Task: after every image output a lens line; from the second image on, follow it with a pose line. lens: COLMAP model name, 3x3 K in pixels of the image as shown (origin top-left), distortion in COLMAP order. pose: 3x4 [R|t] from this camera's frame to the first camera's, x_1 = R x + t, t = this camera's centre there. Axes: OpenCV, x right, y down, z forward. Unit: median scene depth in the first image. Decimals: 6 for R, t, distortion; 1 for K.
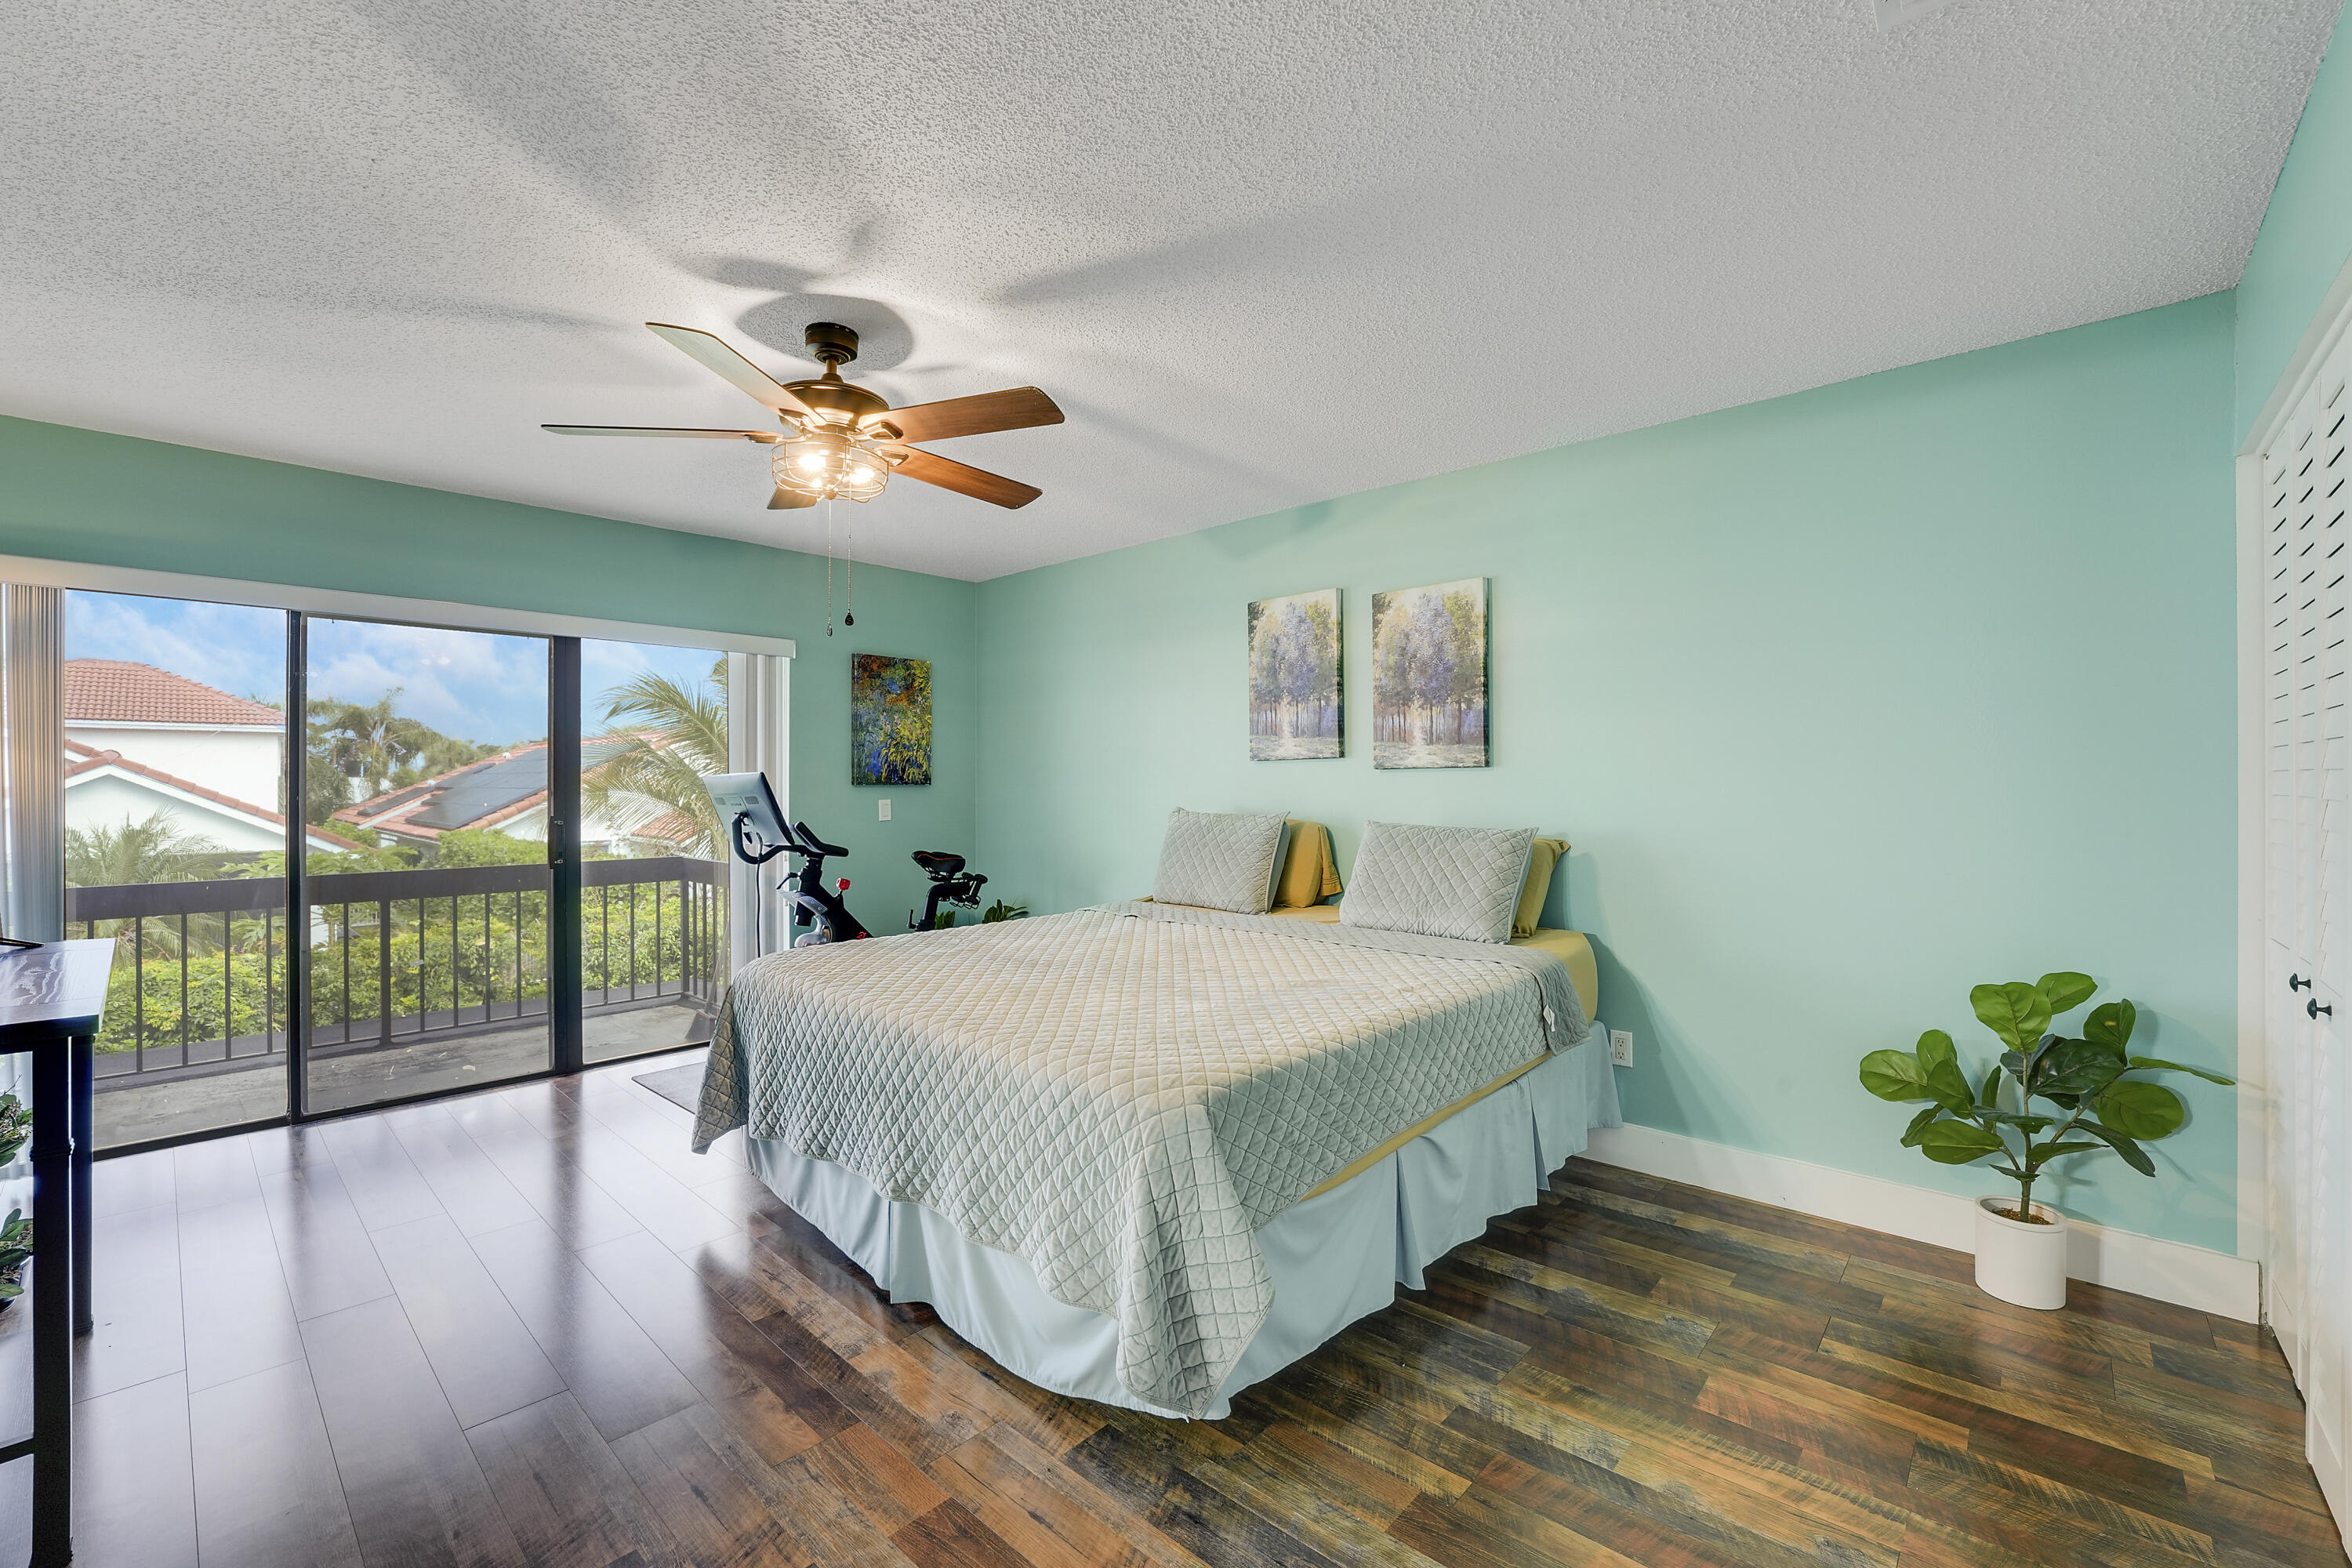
lens RADIAL K [[998.2, 0, 1264.0], [0, 998.2, 768.4], [0, 0, 1]] dist [-0.012711, 0.000511]
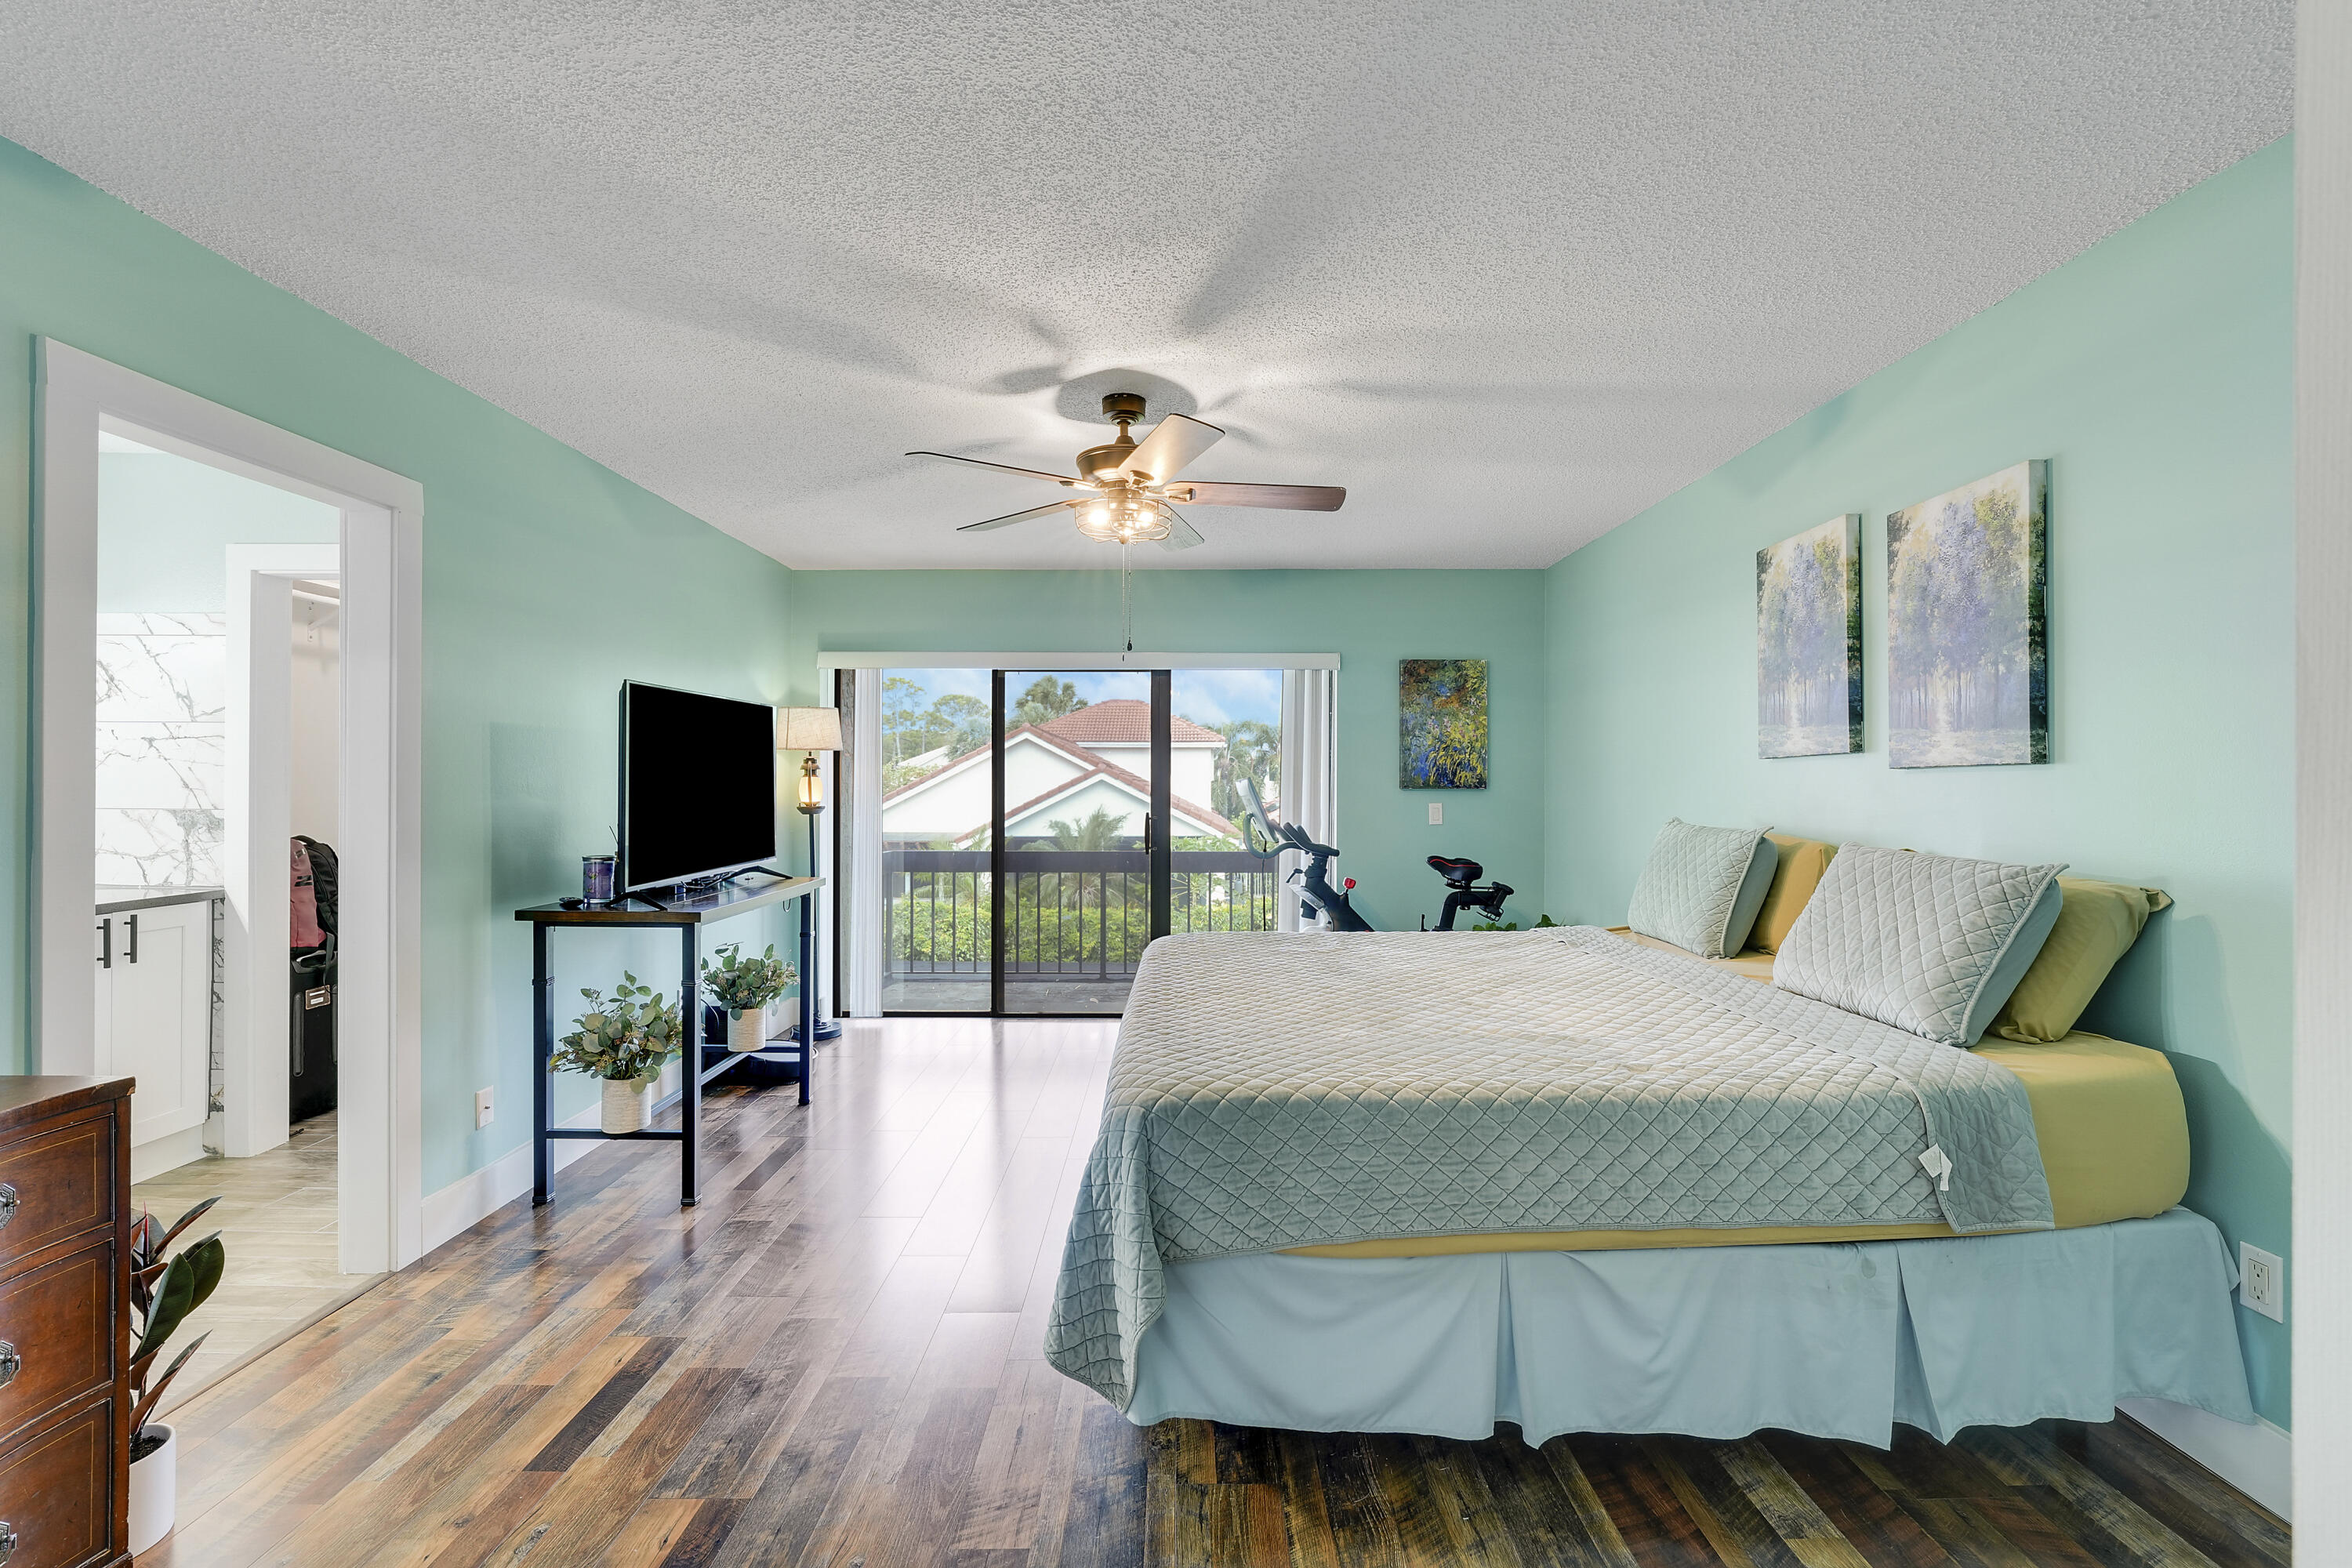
lens RADIAL K [[1069.5, 0, 1174.9], [0, 1069.5, 773.6], [0, 0, 1]] dist [-0.009377, 0.001744]
pose [[0.646222, -0.006822, -0.763119, 0.337324], [0.009256, 0.999957, -0.001102, 0.000336], [0.763094, -0.006352, 0.646257, 0.142277]]
